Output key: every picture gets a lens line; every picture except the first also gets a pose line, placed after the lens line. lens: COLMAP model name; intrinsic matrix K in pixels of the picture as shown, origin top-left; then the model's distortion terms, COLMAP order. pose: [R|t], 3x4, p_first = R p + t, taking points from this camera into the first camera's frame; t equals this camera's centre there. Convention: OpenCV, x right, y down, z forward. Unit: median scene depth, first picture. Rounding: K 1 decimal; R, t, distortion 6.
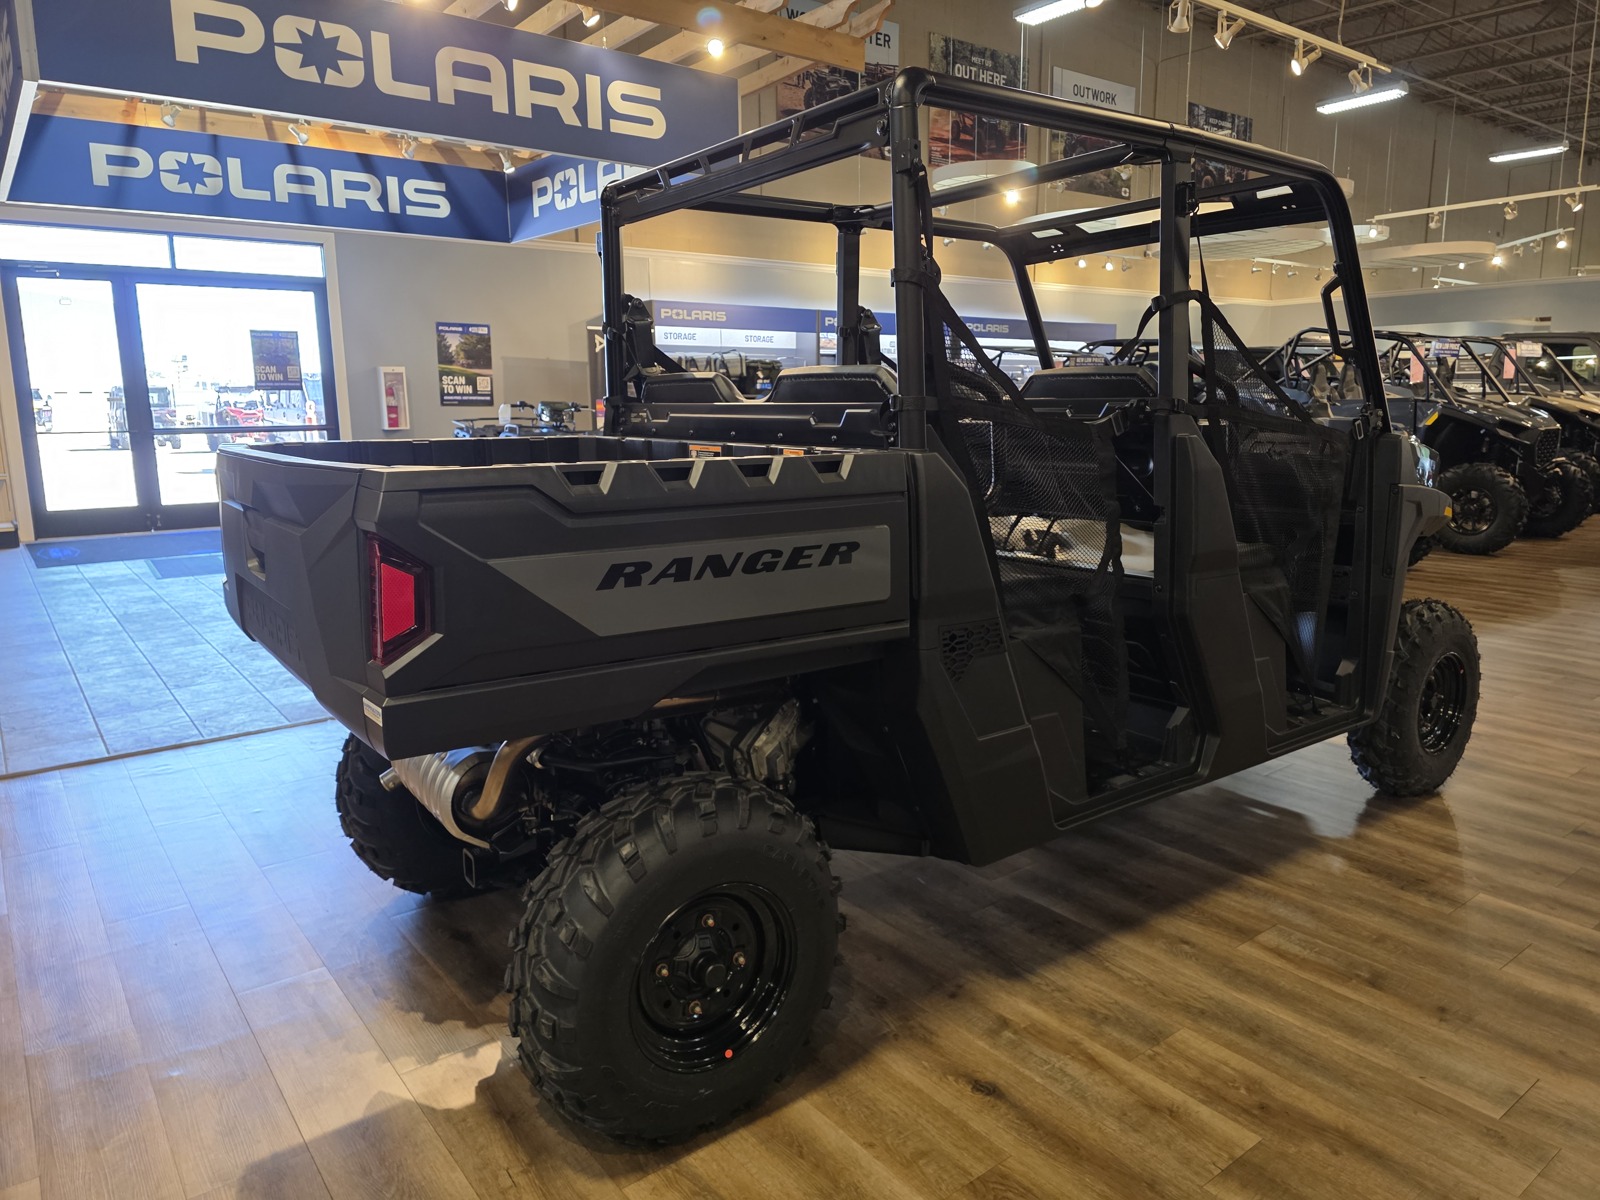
lens RADIAL K [[1072.2, 0, 820.3], [0, 1072.2, 606.5], [0, 0, 1]] dist [0.069330, -0.069856]
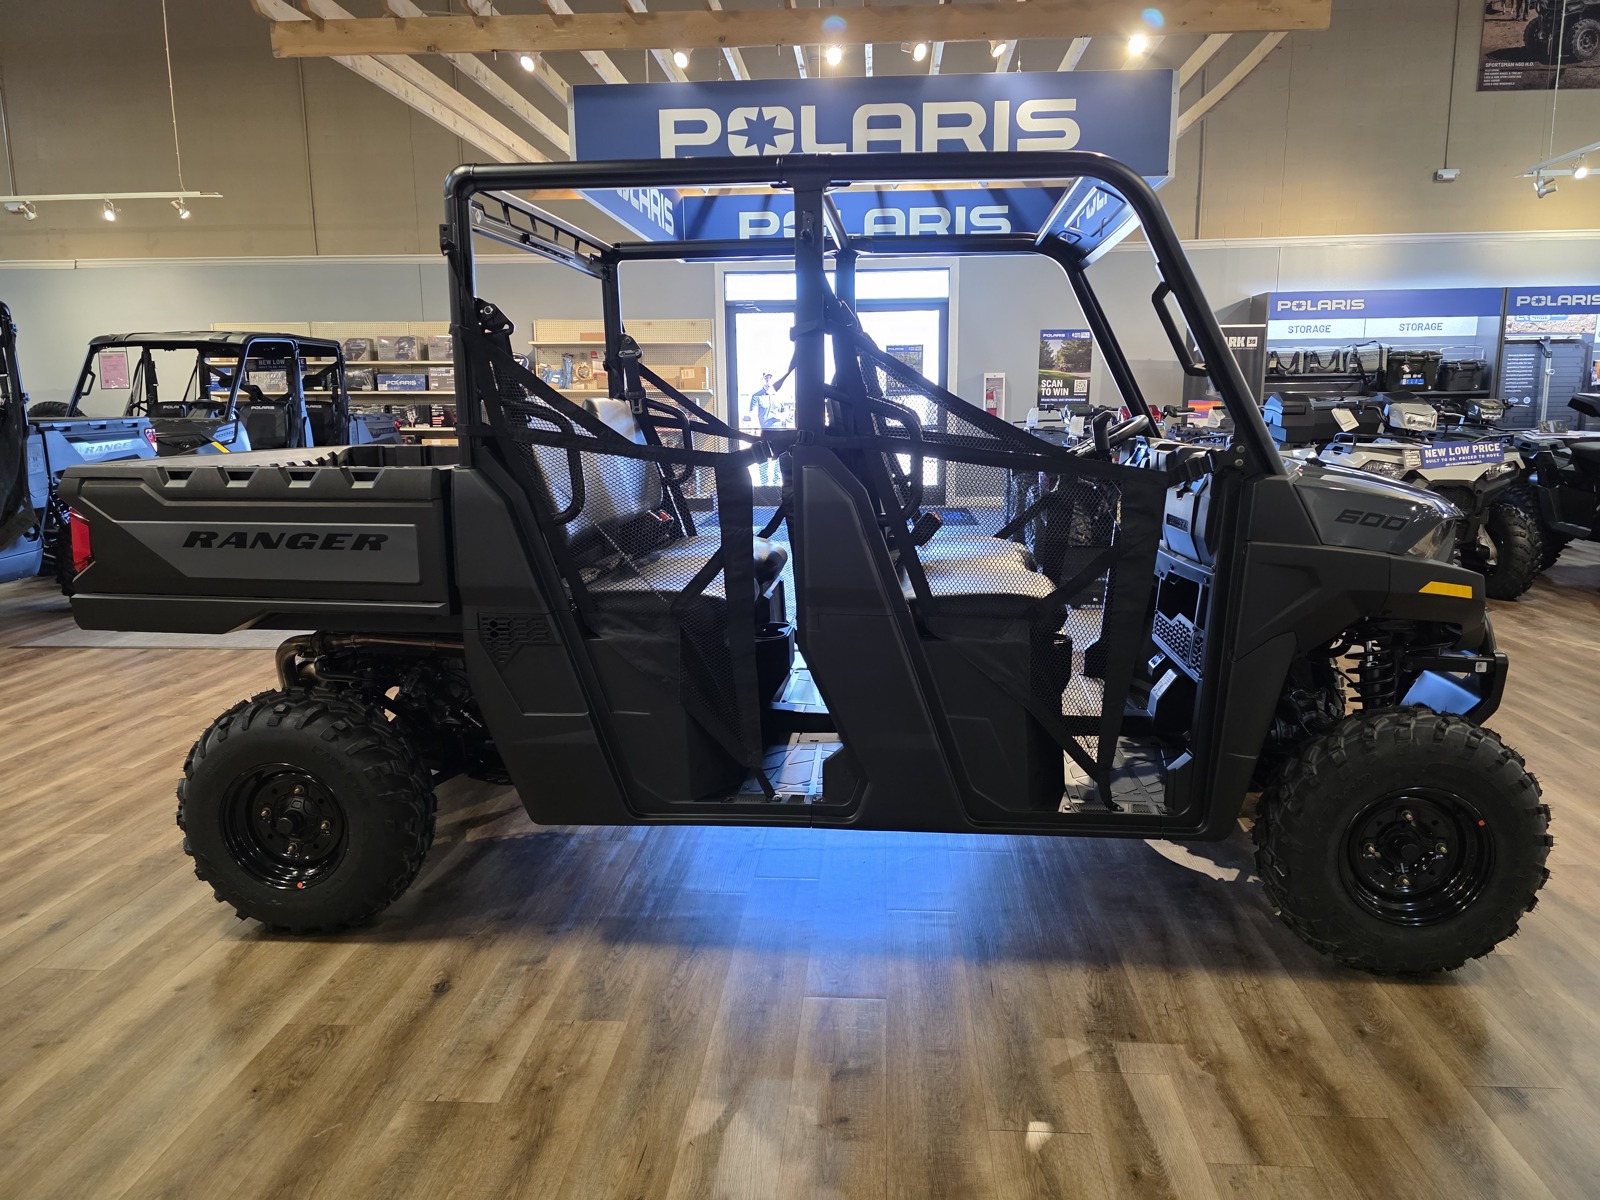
lens RADIAL K [[1062.2, 0, 807.1], [0, 1062.2, 600.2], [0, 0, 1]] dist [0.069901, -0.070197]
pose [[0.740378, 0.125519, -0.660367, 0.436284], [-0.124858, 0.990994, 0.048377, -0.036838], [0.660493, 0.046635, 0.749383, 0.122457]]
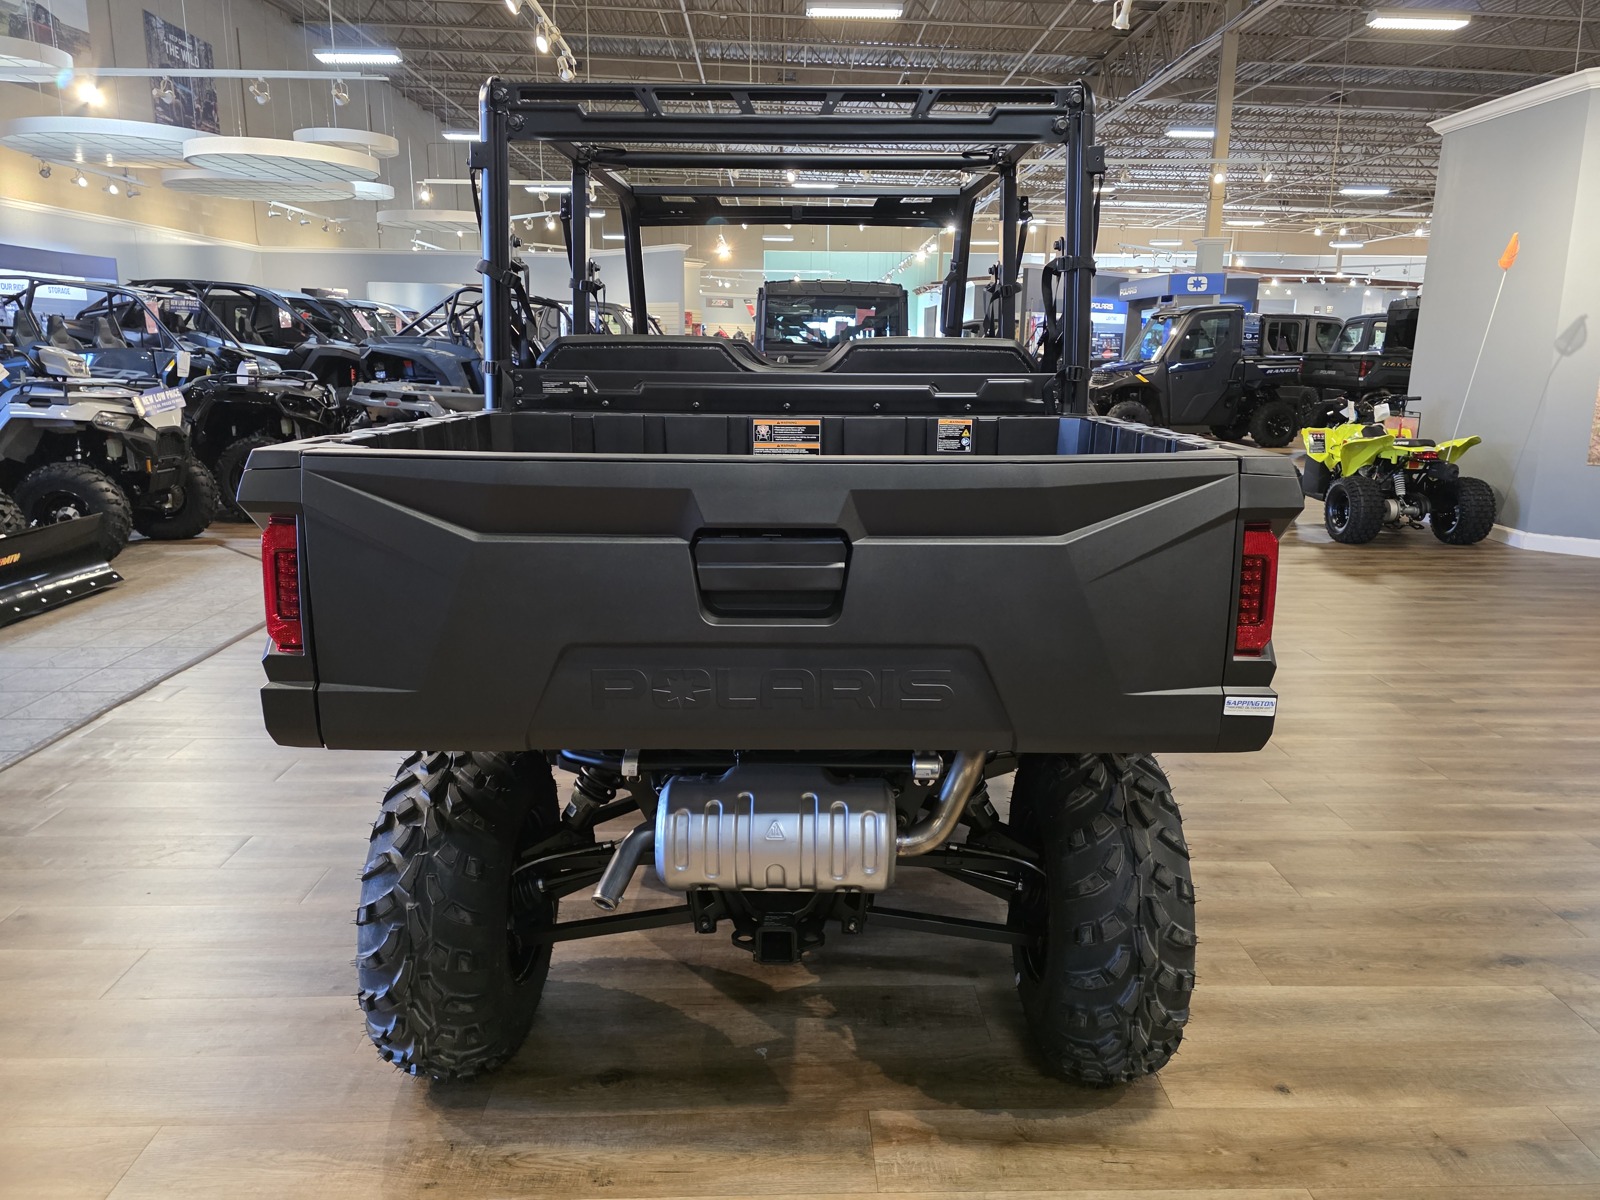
lens RADIAL K [[1063.2, 0, 816.1], [0, 1063.2, 596.1], [0, 0, 1]] dist [0.070583, -0.064963]
pose [[0.593853, -0.167252, 0.786997, -0.367759], [0.138209, 0.984821, 0.105004, -0.041286], [-0.792614, 0.046413, 0.607955, 0.191667]]
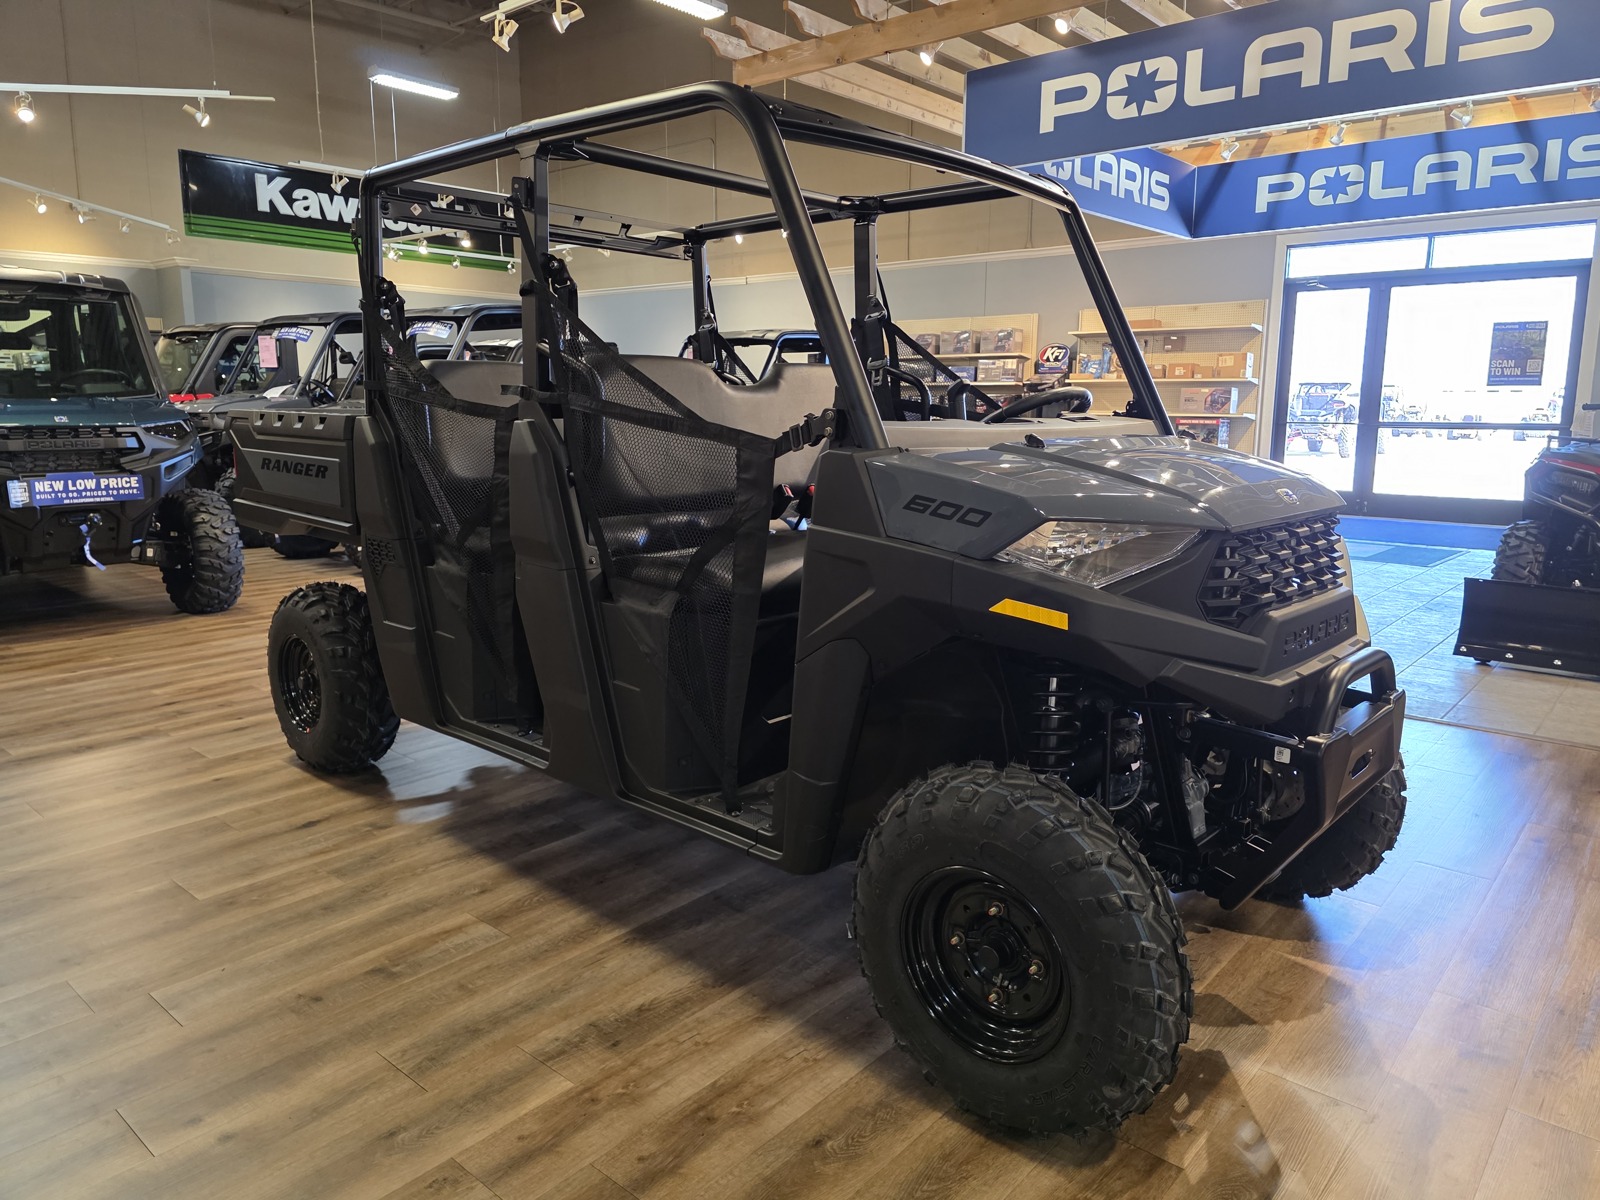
lens RADIAL K [[1063.2, 0, 816.1], [0, 1063.2, 596.1], [0, 0, 1]] dist [0.070583, -0.064963]
pose [[0.192383, 0.188004, -0.963143, 0.622338], [-0.194585, 0.969296, 0.150338, -0.089882], [0.961835, 0.158491, 0.223058, 0.470016]]
